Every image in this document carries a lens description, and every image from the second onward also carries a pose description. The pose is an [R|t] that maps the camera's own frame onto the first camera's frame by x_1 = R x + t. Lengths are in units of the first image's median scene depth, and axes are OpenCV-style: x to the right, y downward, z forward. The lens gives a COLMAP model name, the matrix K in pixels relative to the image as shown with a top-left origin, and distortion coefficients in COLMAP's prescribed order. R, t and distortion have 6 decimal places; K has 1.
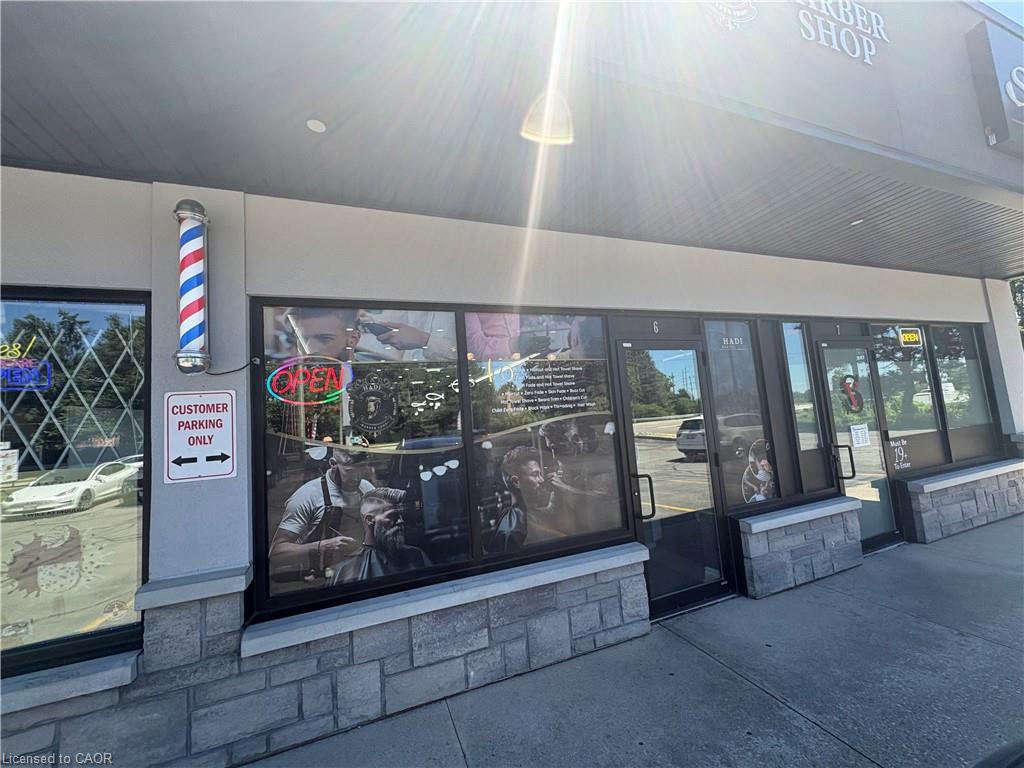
lens RADIAL K [[408.8, 0, 513.0], [0, 408.8, 385.0], [0, 0, 1]] dist [0.001795, -0.000835]
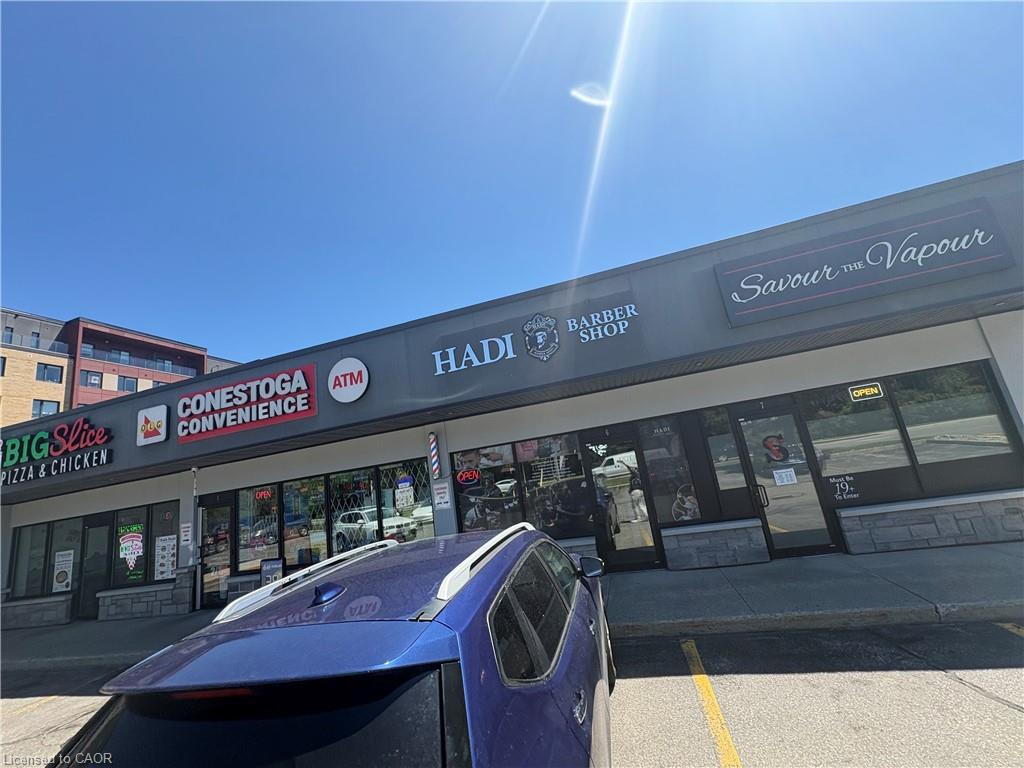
lens RADIAL K [[408.8, 0, 513.9], [0, 408.8, 384.6], [0, 0, 1]] dist [0.001795, -0.000835]
pose [[0.801396, -0.170036, -0.573456, 1.411138], [0.142625, 0.985410, -0.092867, -0.299765], [0.580880, -0.007366, 0.813956, -1.108307]]
